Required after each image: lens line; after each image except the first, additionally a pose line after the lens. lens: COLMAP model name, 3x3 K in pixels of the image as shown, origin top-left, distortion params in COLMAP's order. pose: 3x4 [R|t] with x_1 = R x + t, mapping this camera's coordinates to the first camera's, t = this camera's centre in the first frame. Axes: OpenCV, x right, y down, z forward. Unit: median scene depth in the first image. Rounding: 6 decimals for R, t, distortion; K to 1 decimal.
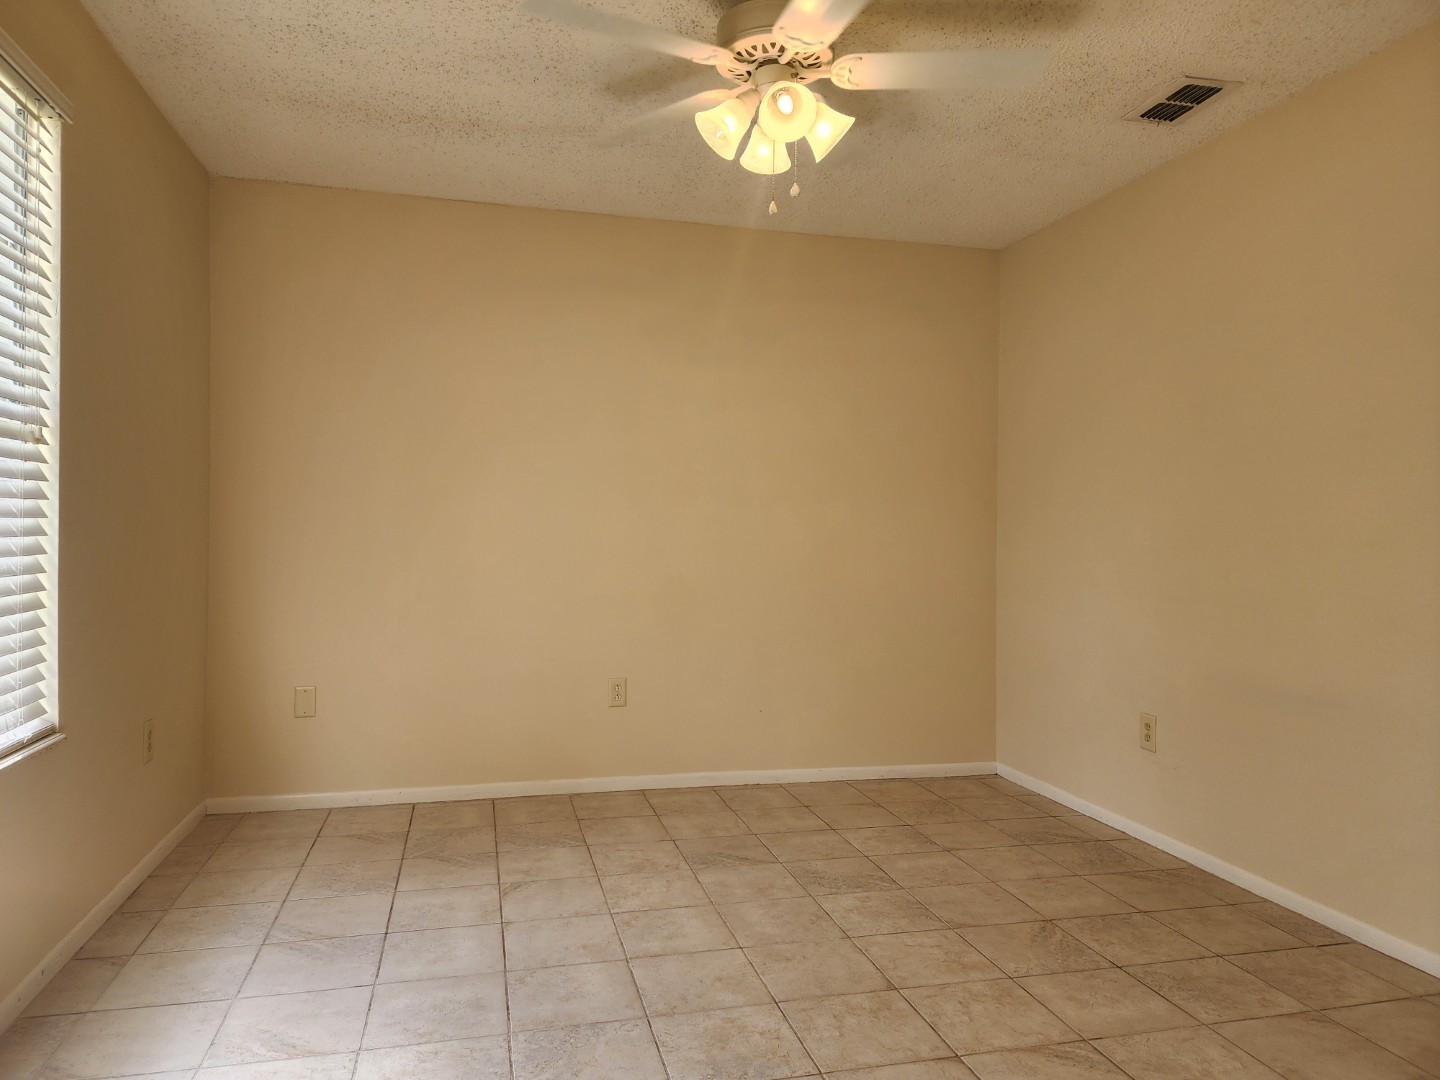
lens RADIAL K [[958.3, 0, 718.0], [0, 958.3, 535.3], [0, 0, 1]] dist [0.080385, -0.070614]
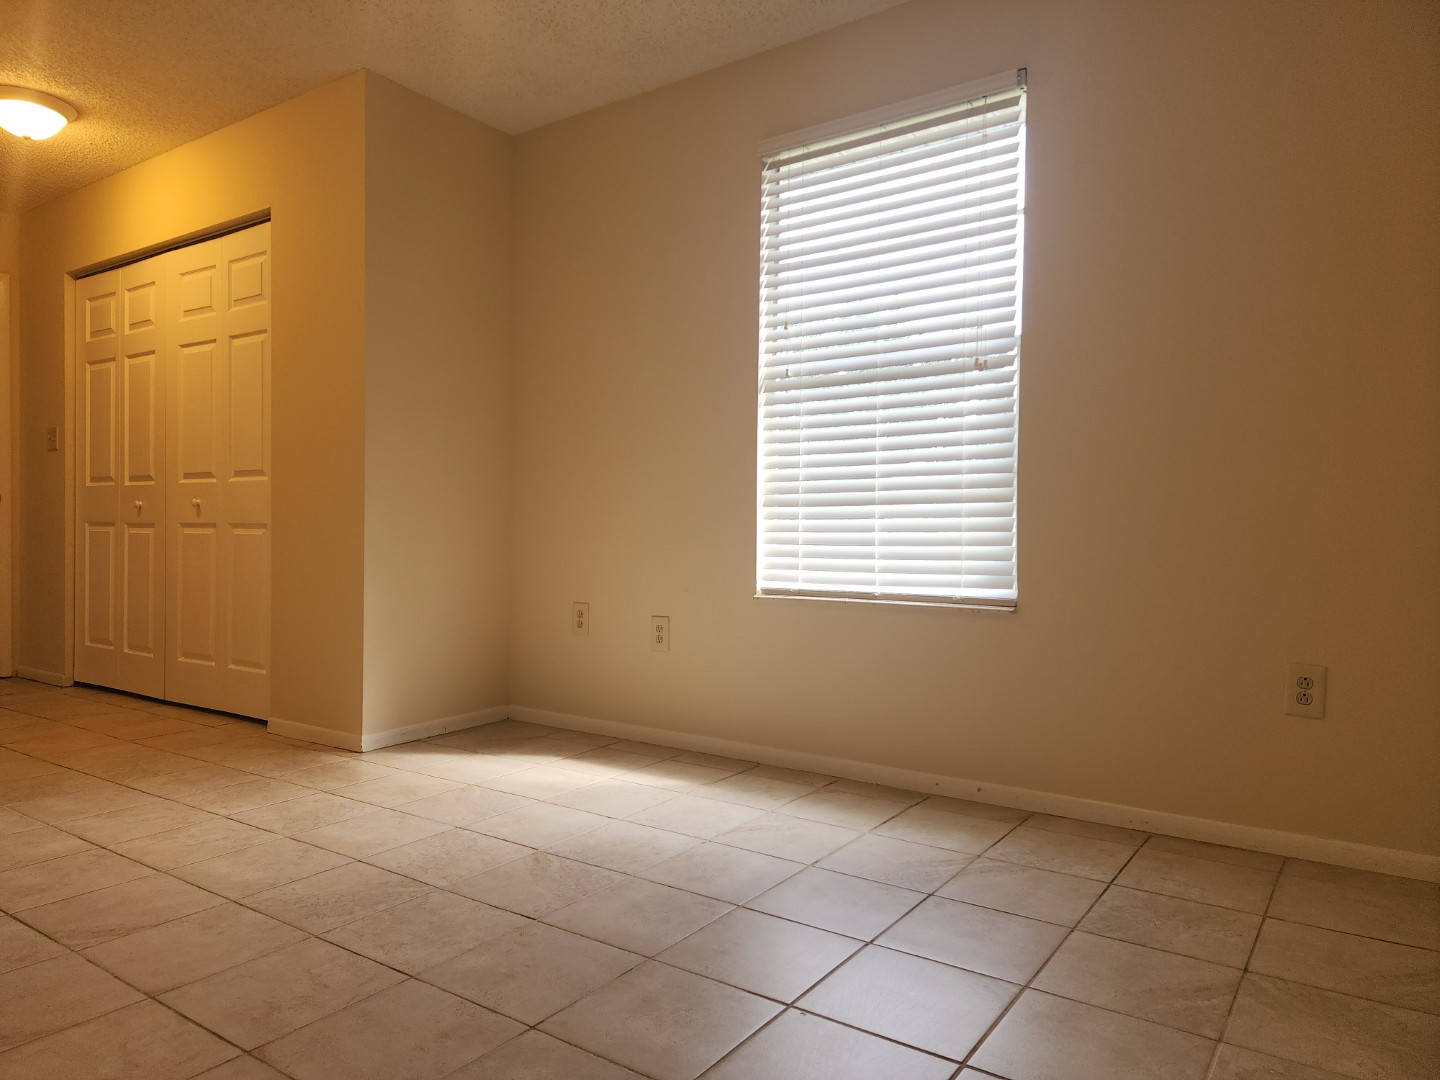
lens RADIAL K [[958.3, 0, 718.0], [0, 958.3, 535.3], [0, 0, 1]] dist [0.080385, -0.070614]
pose [[-0.755827, -0.011003, -0.654678, 0.392166], [-0.015963, 0.999871, 0.001625, 0.126902], [0.654576, 0.011679, -0.755906, 1.762496]]
